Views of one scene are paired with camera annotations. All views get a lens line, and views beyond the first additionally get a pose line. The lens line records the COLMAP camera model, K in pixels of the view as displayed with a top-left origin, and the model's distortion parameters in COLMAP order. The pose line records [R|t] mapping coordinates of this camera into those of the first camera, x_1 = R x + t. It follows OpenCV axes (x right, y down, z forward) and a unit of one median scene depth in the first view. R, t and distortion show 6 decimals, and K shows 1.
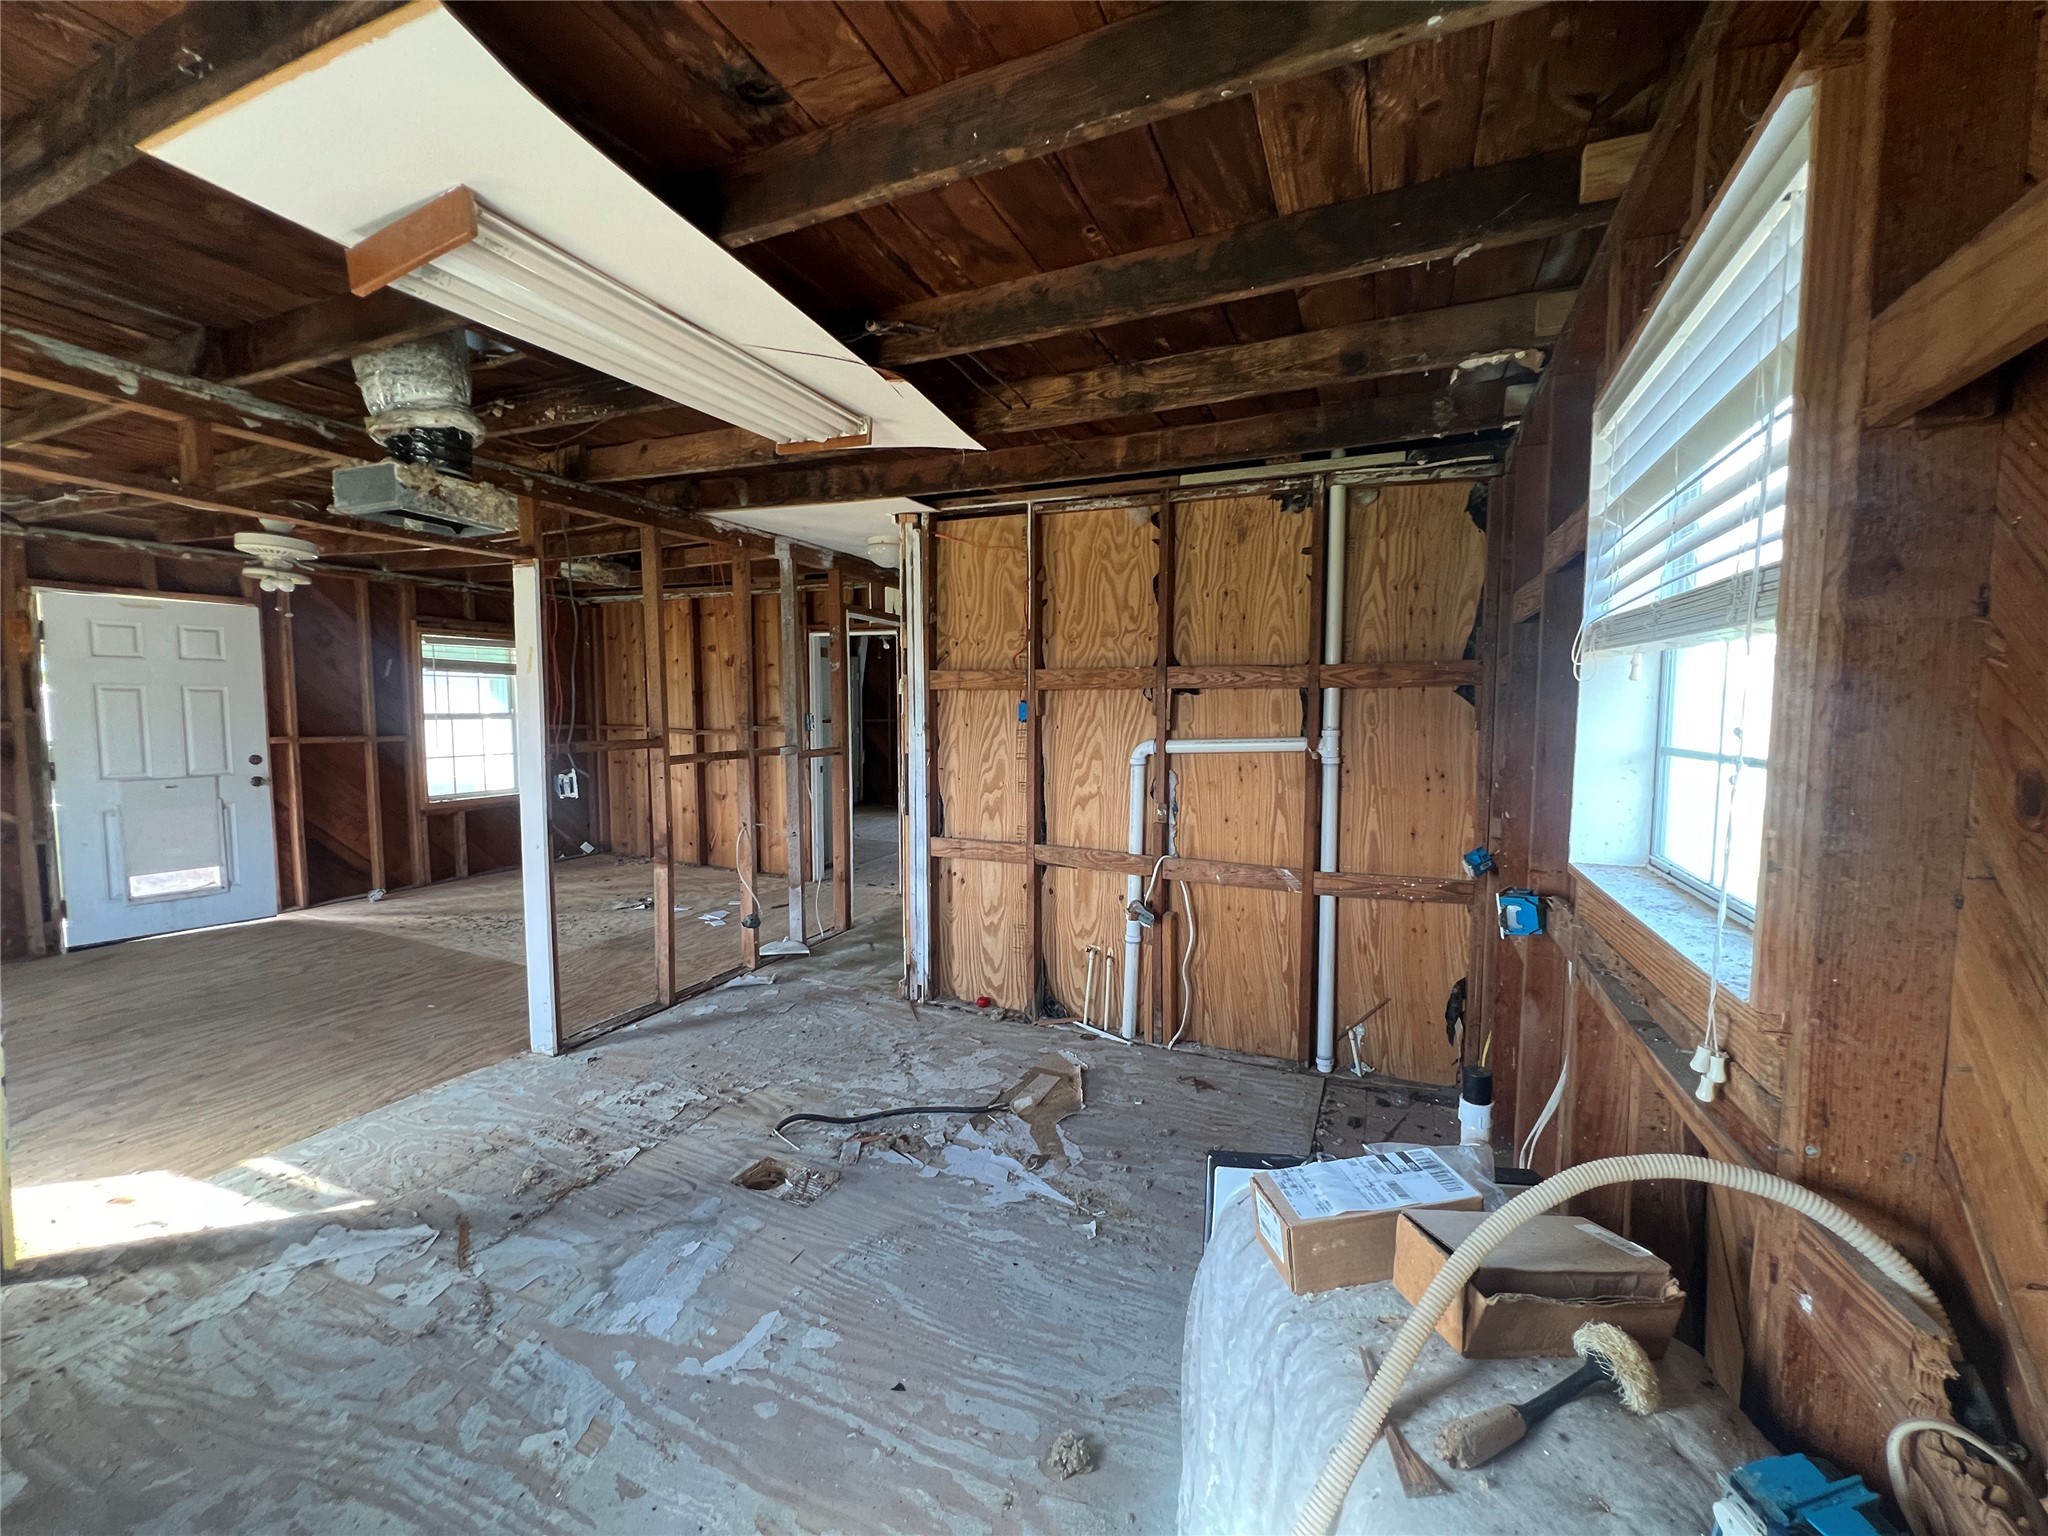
lens RADIAL K [[818.7, 0, 1018.8], [0, 818.7, 767.7], [0, 0, 1]] dist [-0.003874, 0.000636]
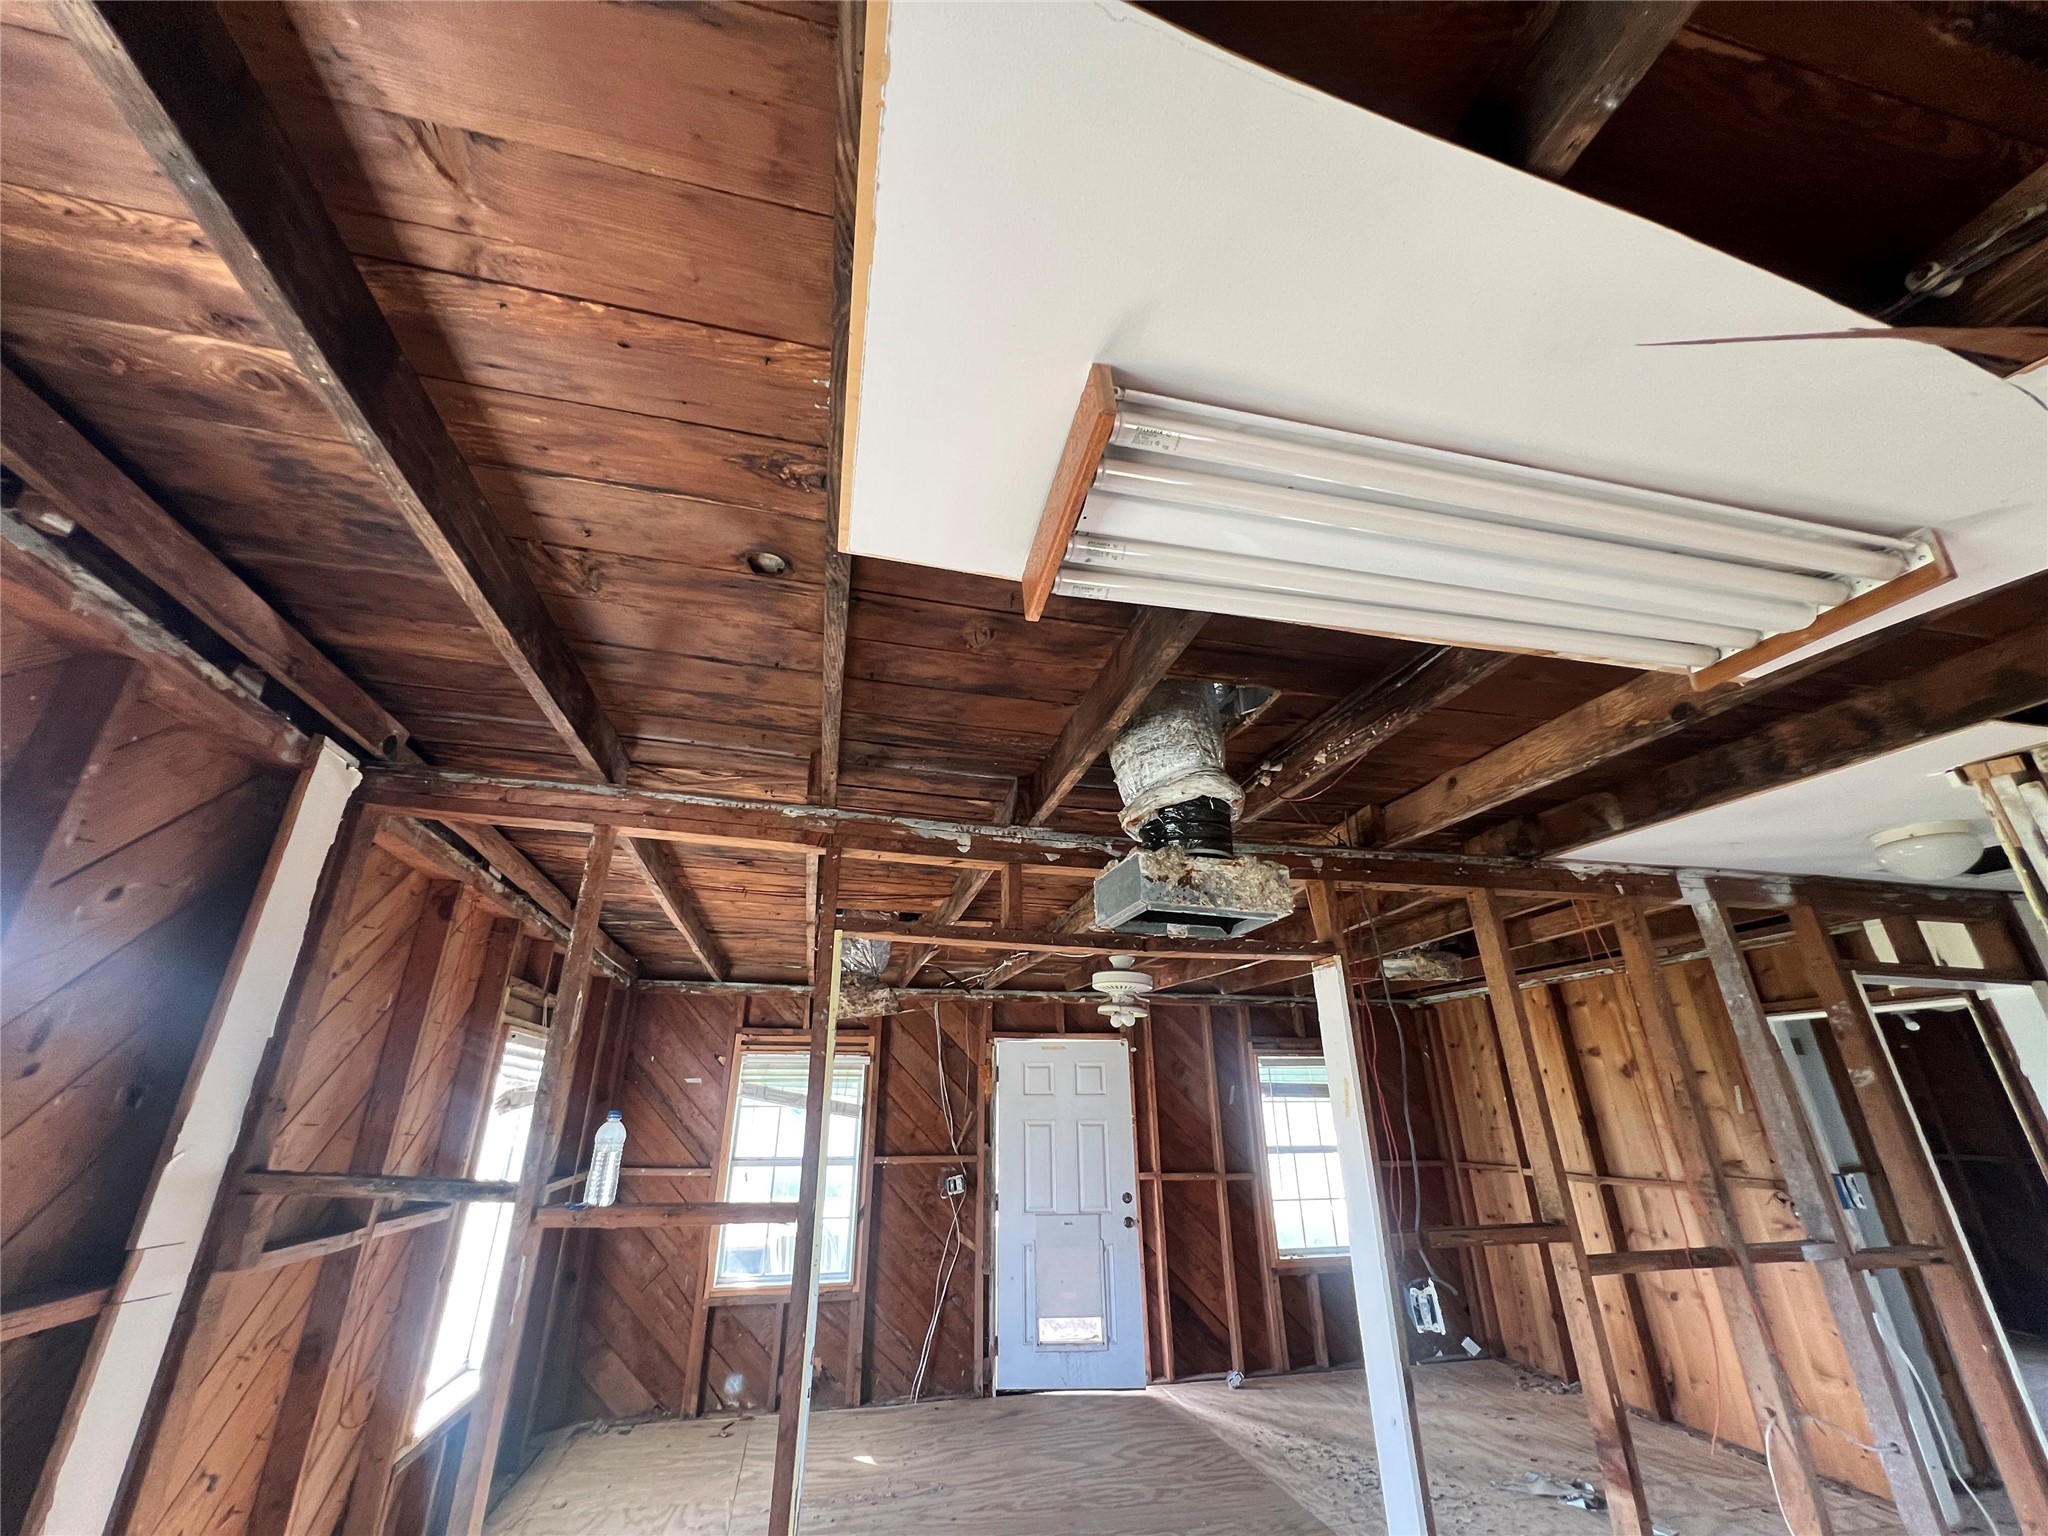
lens RADIAL K [[818.7, 0, 1017.0], [0, 818.7, 764.2], [0, 0, 1]] dist [-0.003874, 0.000636]
pose [[0.598496, -0.320528, -0.734210, -0.123273], [-0.055625, 0.897635, -0.437216, -0.053139], [0.799193, 0.302512, 0.519401, 0.252355]]
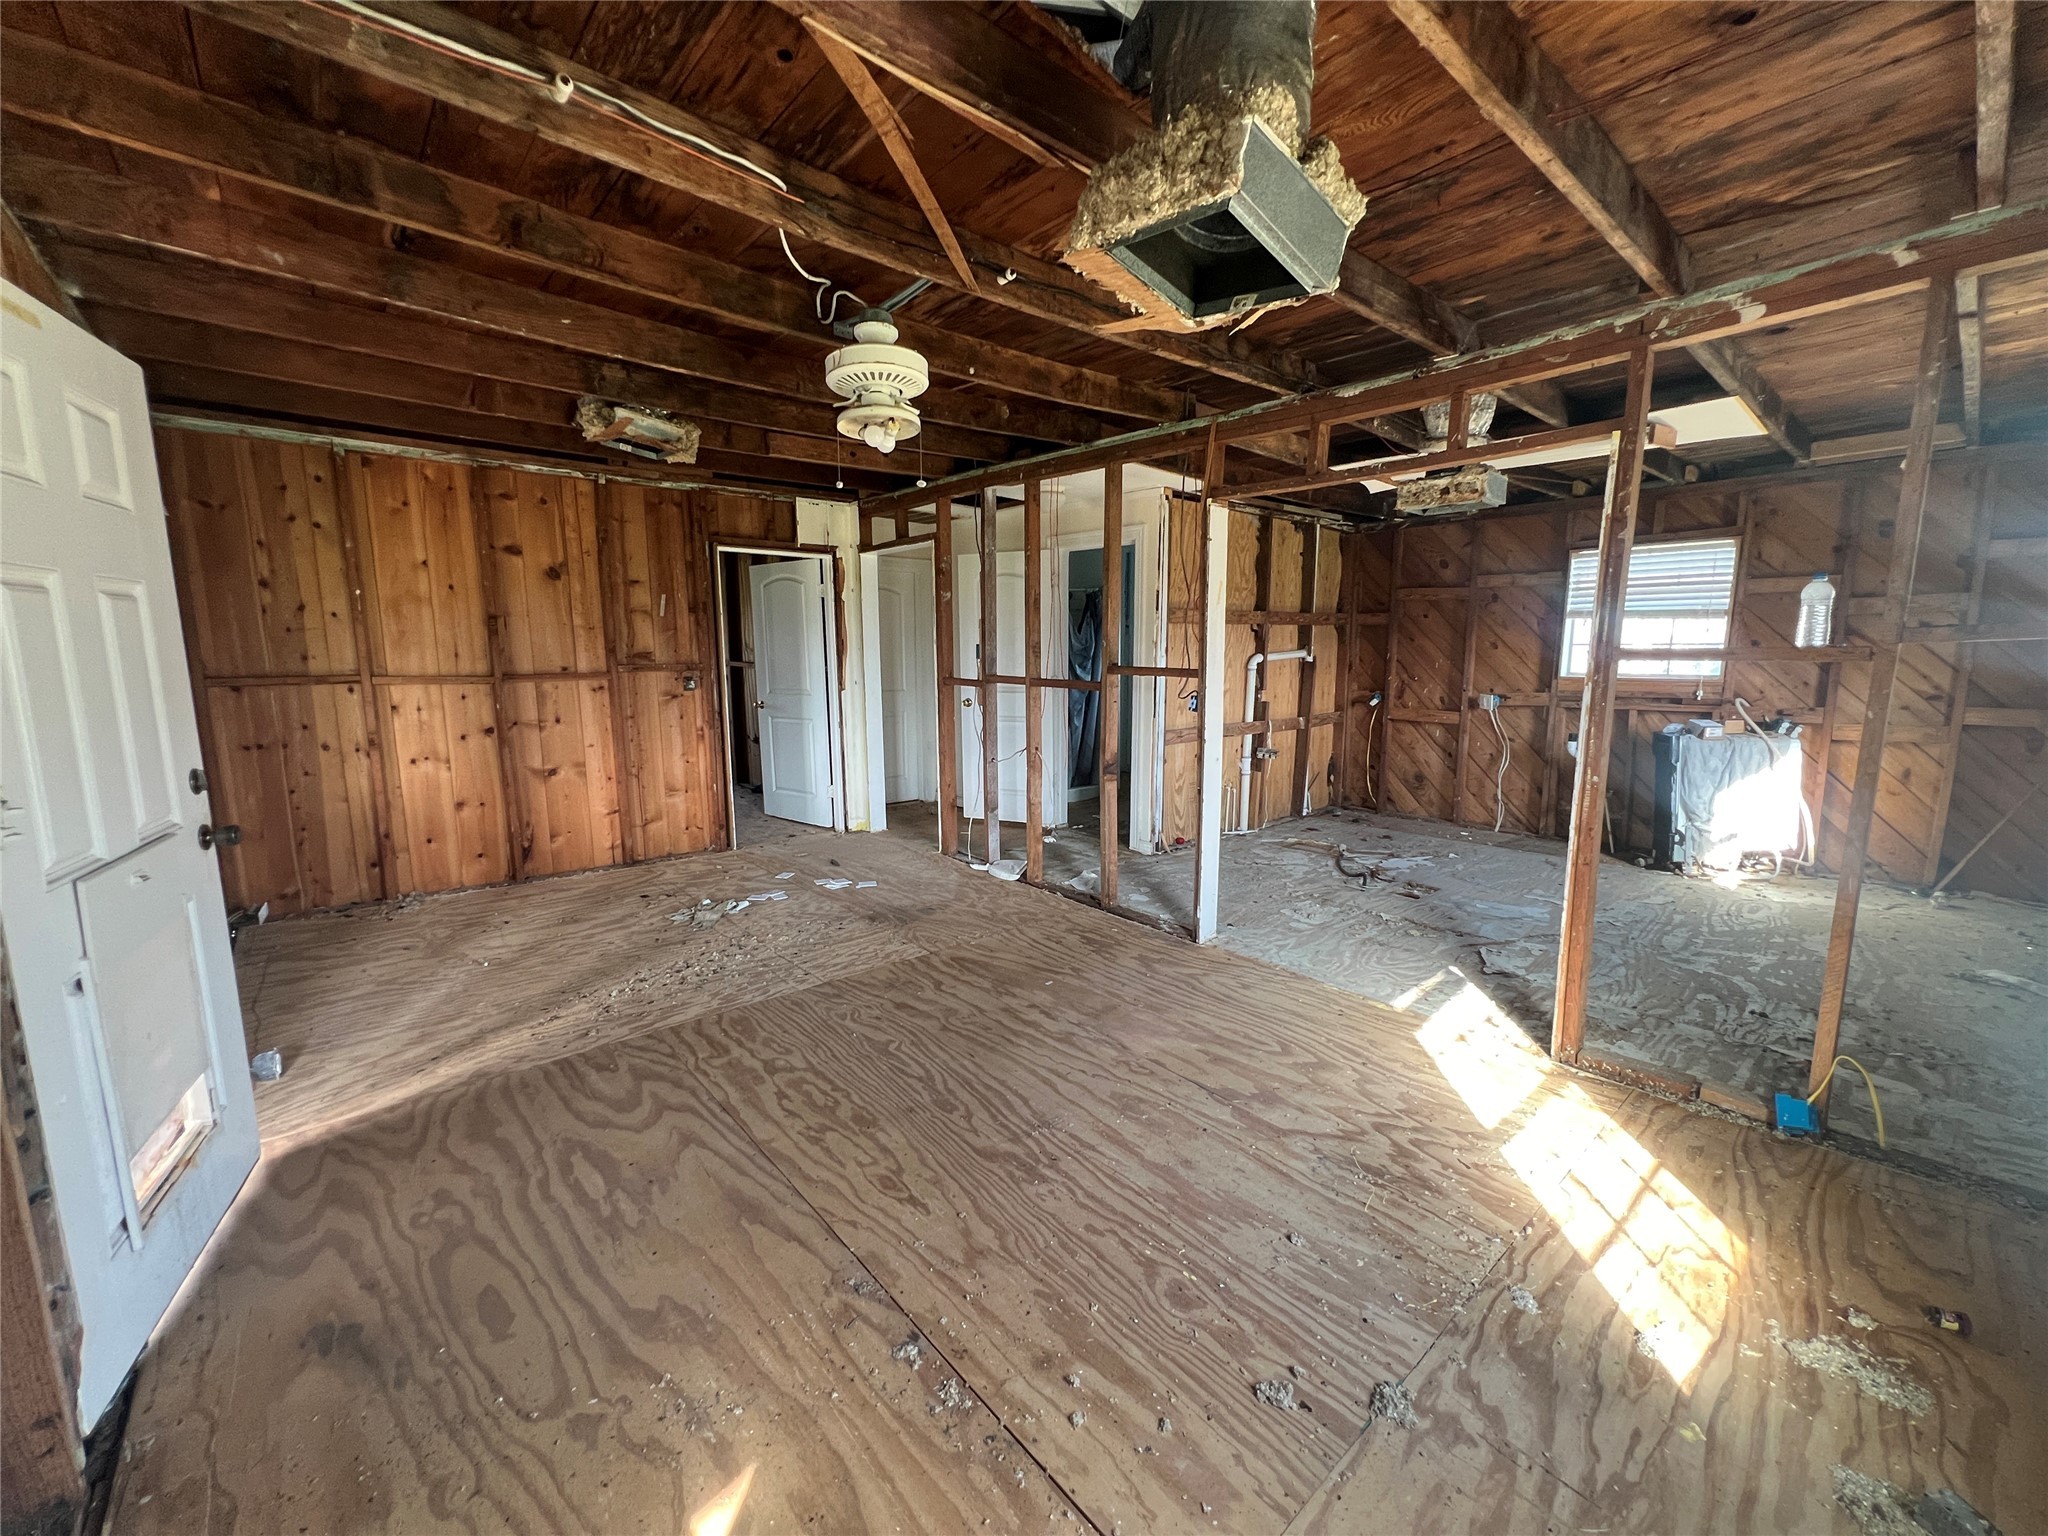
lens RADIAL K [[818.7, 0, 1015.0], [0, 818.7, 765.4], [0, 0, 1]] dist [-0.003874, 0.000636]
pose [[0.428173, -0.145119, 0.891969, -1.450302], [0.073108, 0.989349, 0.125868, -0.049810], [-0.900735, 0.011317, 0.434222, 0.635964]]
